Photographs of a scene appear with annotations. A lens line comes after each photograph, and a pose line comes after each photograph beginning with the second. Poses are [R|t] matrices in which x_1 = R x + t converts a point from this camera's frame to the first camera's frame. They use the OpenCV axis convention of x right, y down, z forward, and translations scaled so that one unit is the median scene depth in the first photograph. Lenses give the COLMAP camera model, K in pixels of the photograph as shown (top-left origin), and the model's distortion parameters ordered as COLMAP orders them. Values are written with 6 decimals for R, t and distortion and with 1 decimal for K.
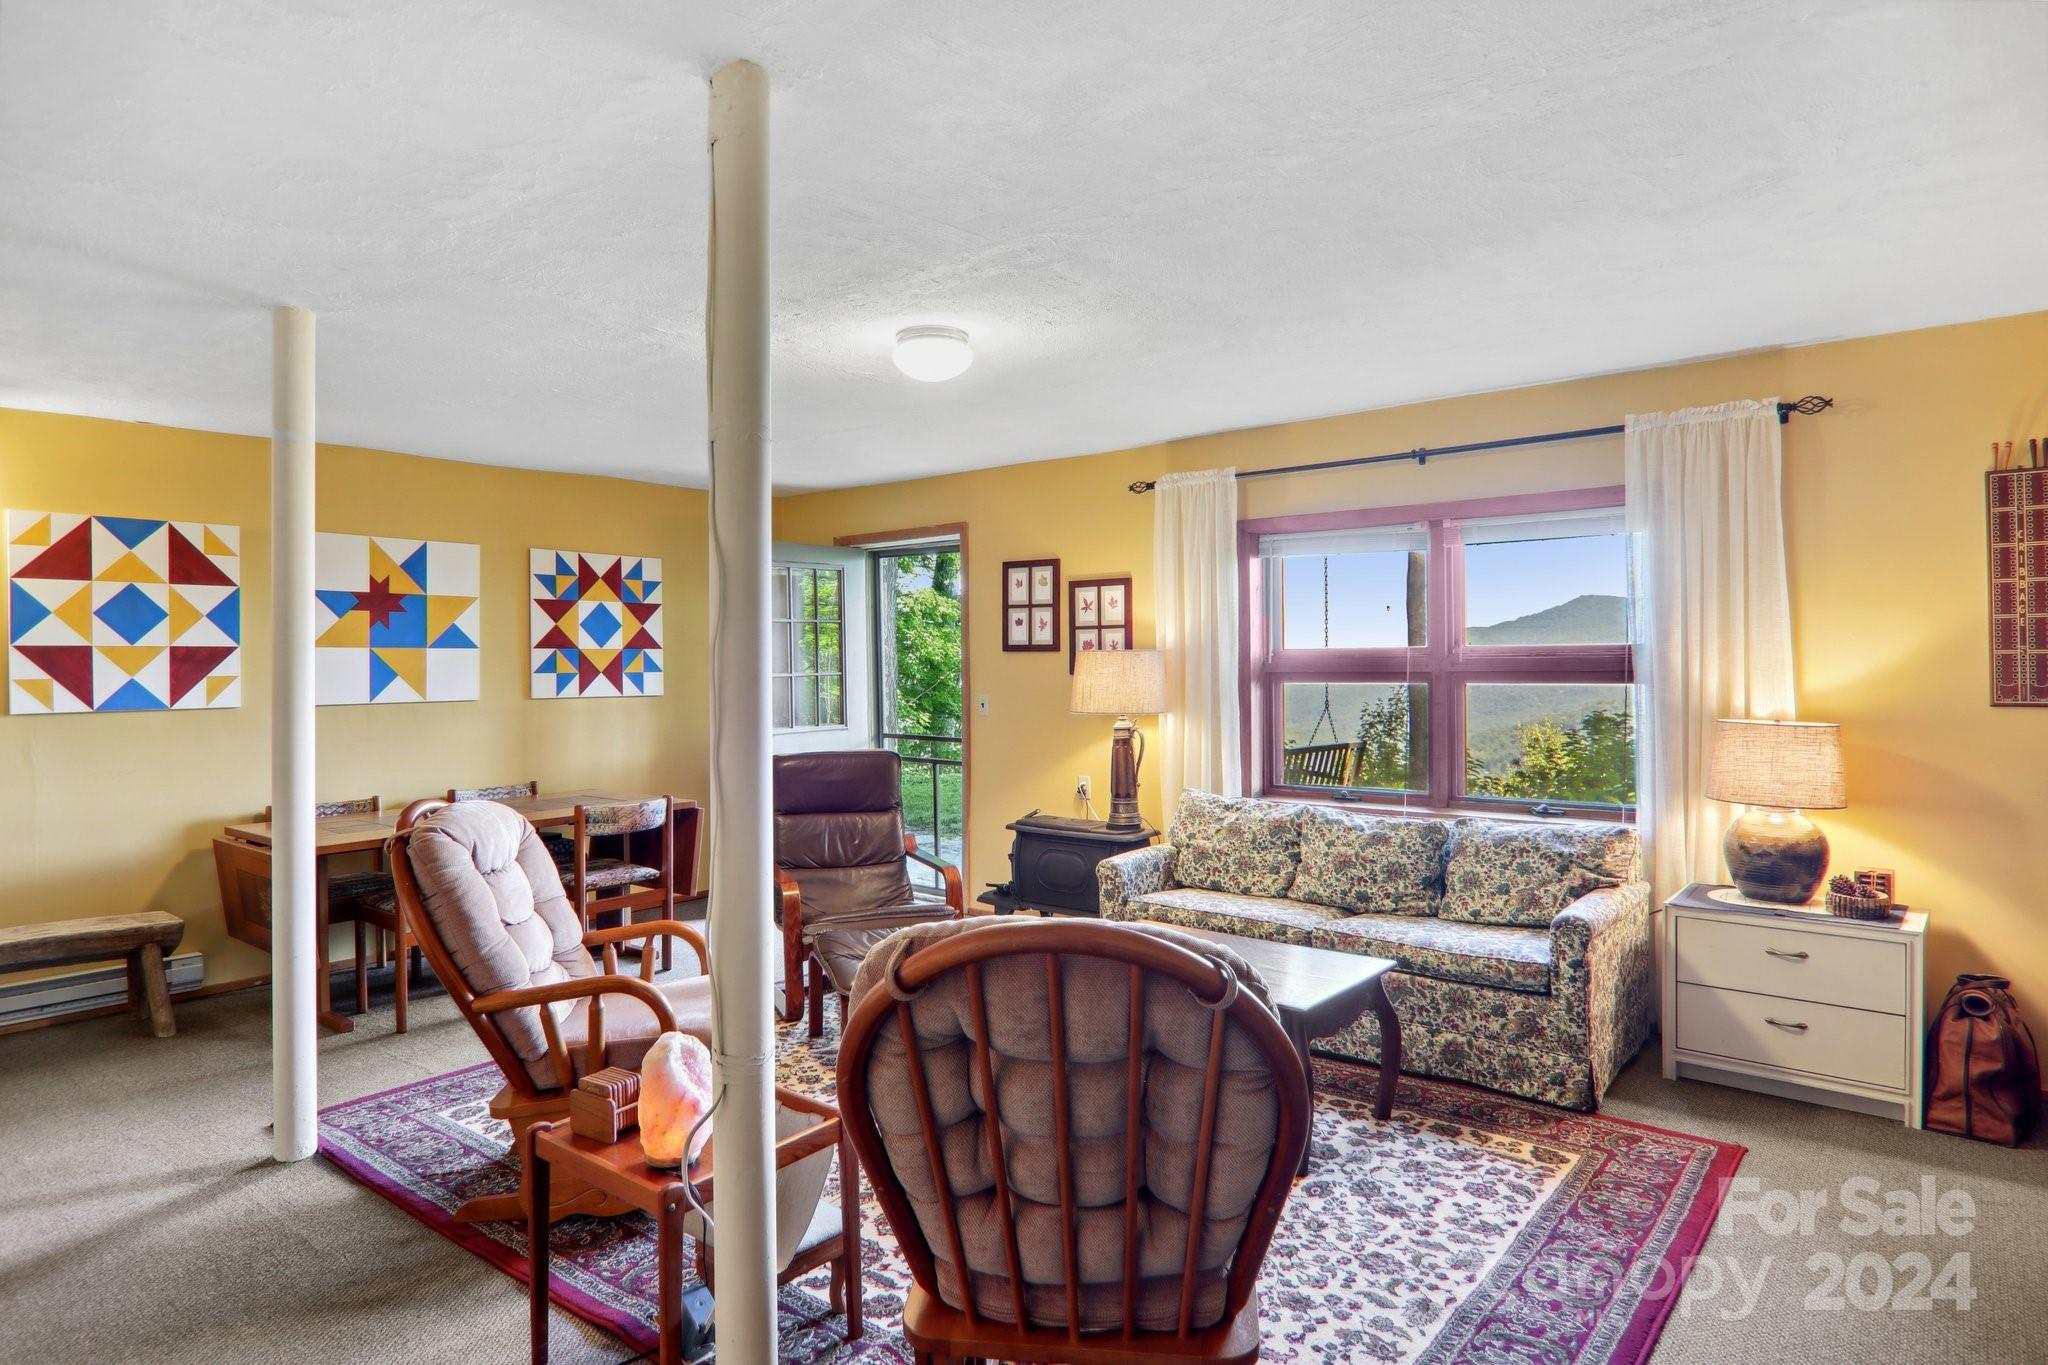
lens RADIAL K [[1129.3, 0, 1048.2], [0, 1129.3, 659.3], [0, 0, 1]] dist [0.001442, -0.019794]
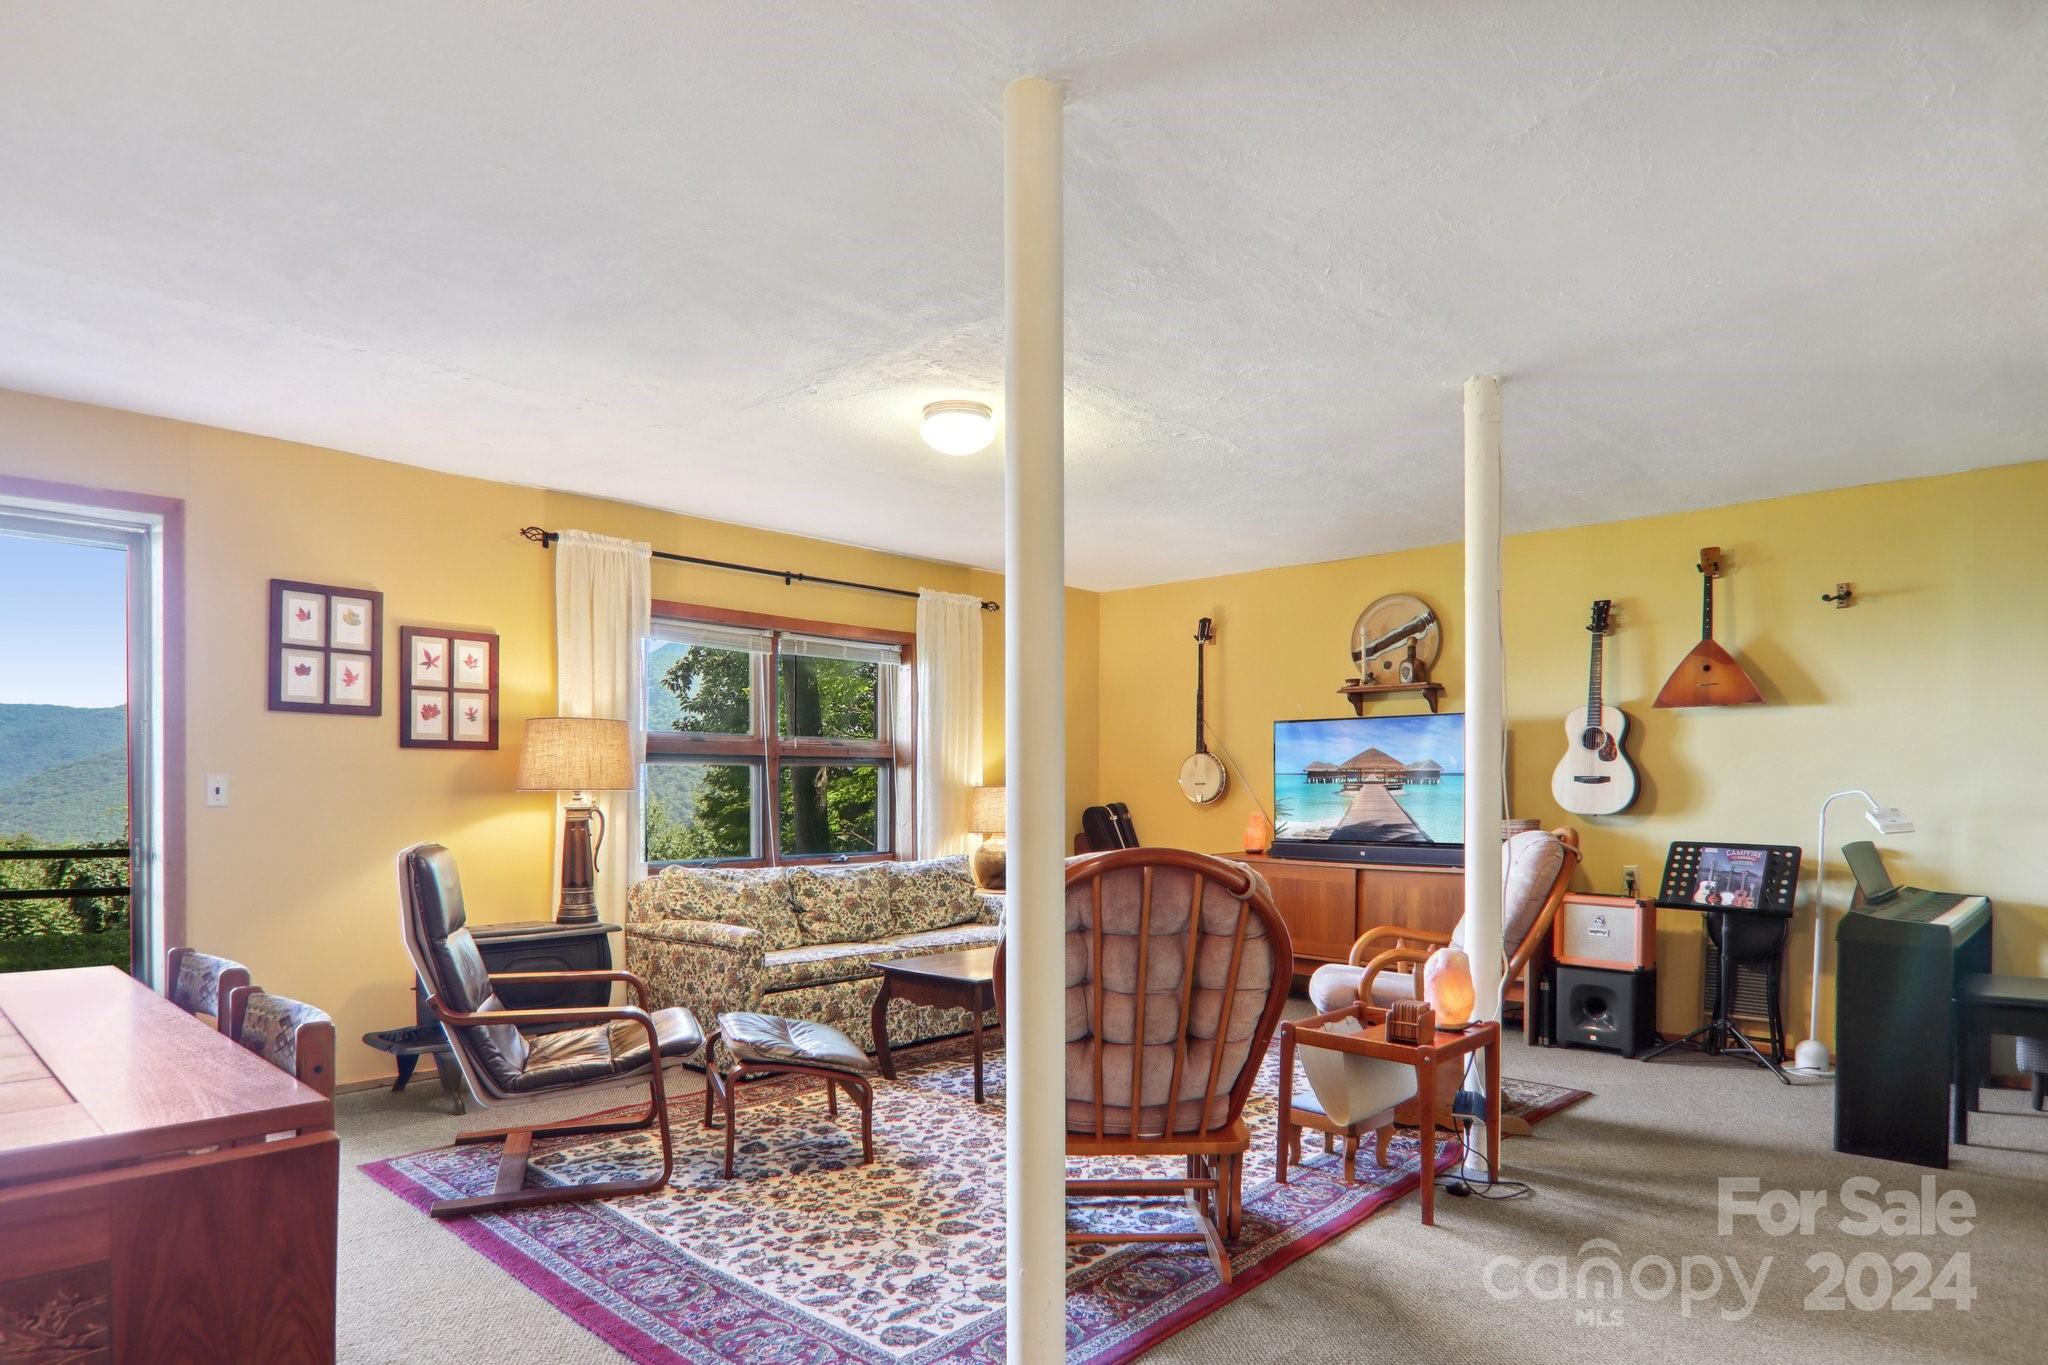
lens RADIAL K [[1155.8, 0, 1027.6], [0, 1155.8, 748.7], [0, 0, 1]] dist [-0.008565, -0.000940]
pose [[0.087211, 0.039361, 0.995412, -0.730540], [-0.003933, 0.999225, -0.039167, 0.043759], [-0.996182, -0.000499, 0.087298, 0.521081]]
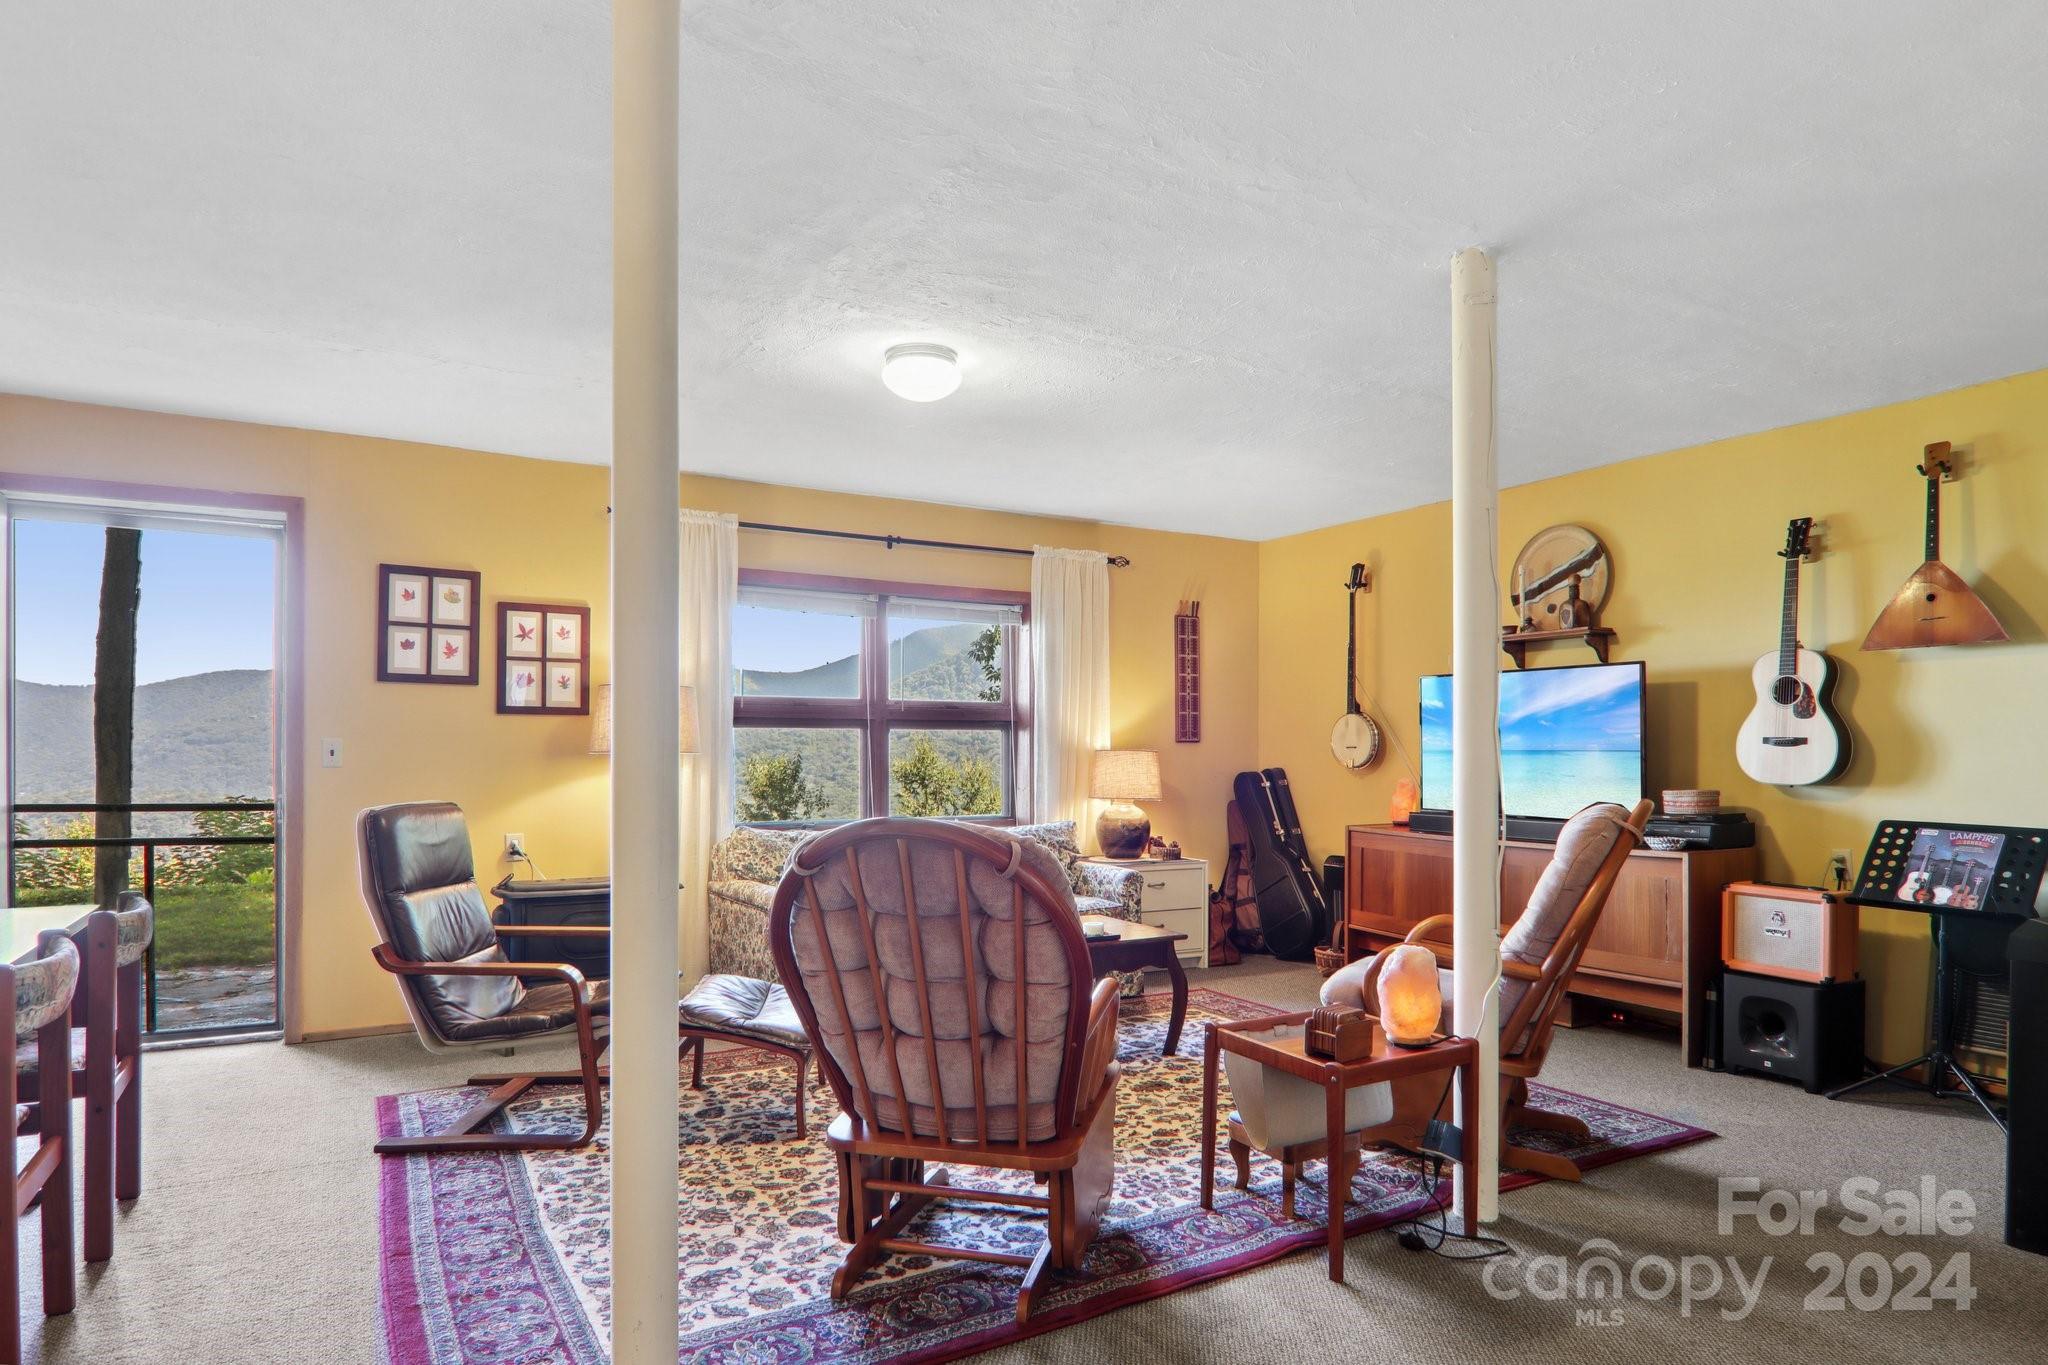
lens RADIAL K [[1152.4, 0, 1023.1], [0, 1152.4, 706.0], [0, 0, 1]] dist [0.002605, -0.018919]
pose [[0.363461, 0.043144, 0.930610, -0.639171], [-0.006301, 0.999018, -0.043855, 0.043281], [-0.931588, 0.010076, 0.363376, 0.339173]]
